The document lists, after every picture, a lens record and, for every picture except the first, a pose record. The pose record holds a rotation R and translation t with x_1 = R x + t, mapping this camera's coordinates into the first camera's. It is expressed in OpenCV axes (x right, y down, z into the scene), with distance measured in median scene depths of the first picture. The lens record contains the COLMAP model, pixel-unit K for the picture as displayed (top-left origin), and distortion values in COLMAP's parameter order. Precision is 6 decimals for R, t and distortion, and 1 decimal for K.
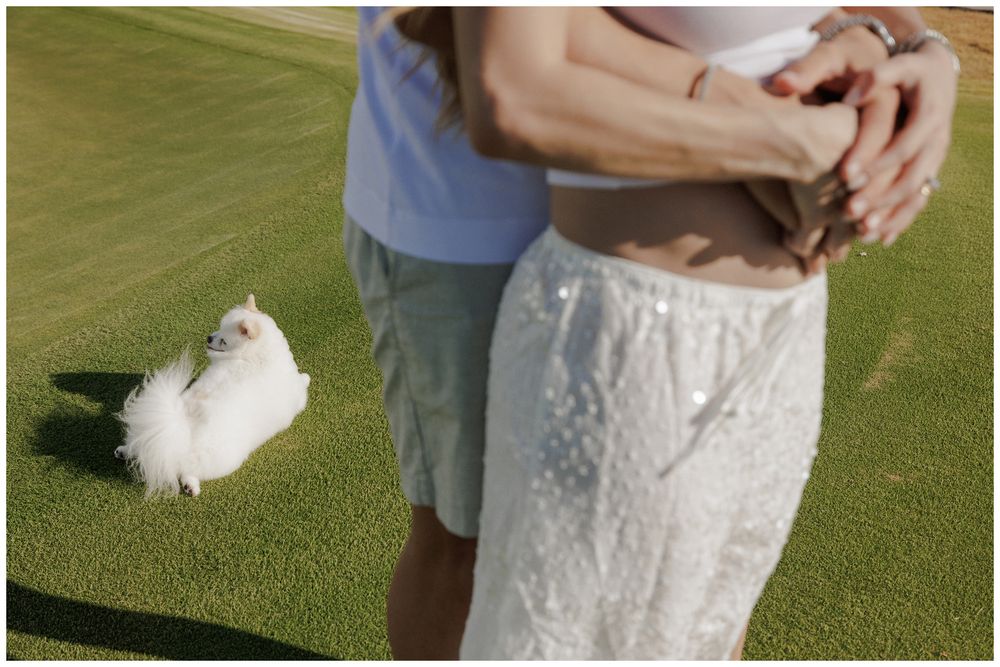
lens RADIAL K [[971.7, 0, 502.0], [0, 971.7, 372.1], [0, 0, 1]] dist [-0.000346, 0.003799]
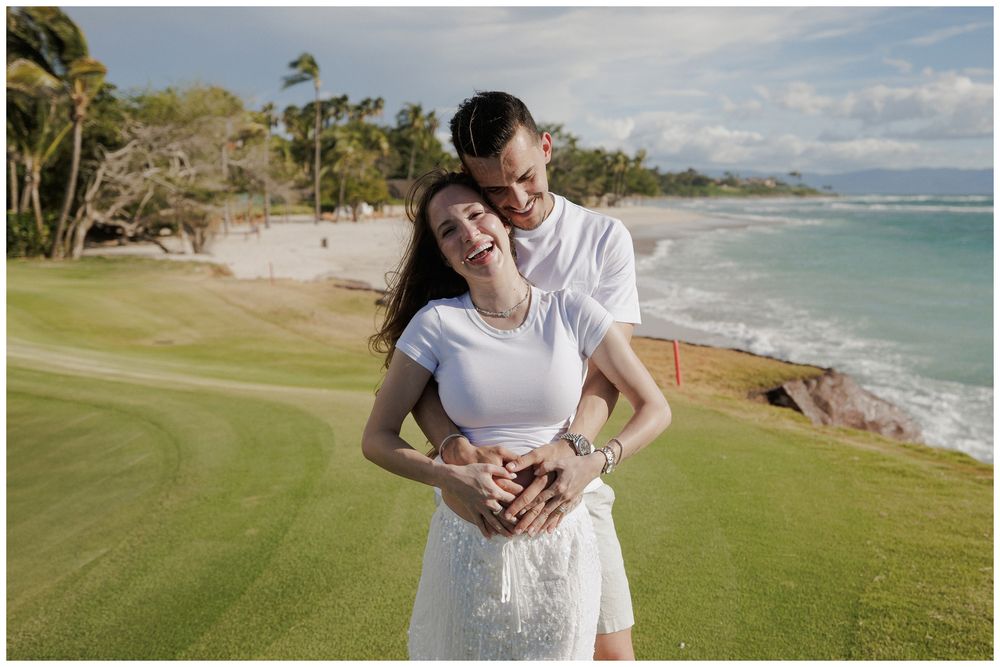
lens RADIAL K [[971.7, 0, 502.0], [0, 971.7, 372.1], [0, 0, 1]] dist [-0.000346, 0.003799]
pose [[0.943261, -0.049660, 0.328318, -0.158766], [0.141118, 0.954972, -0.260989, 0.033187], [-0.300573, 0.292512, 0.907795, -0.300908]]
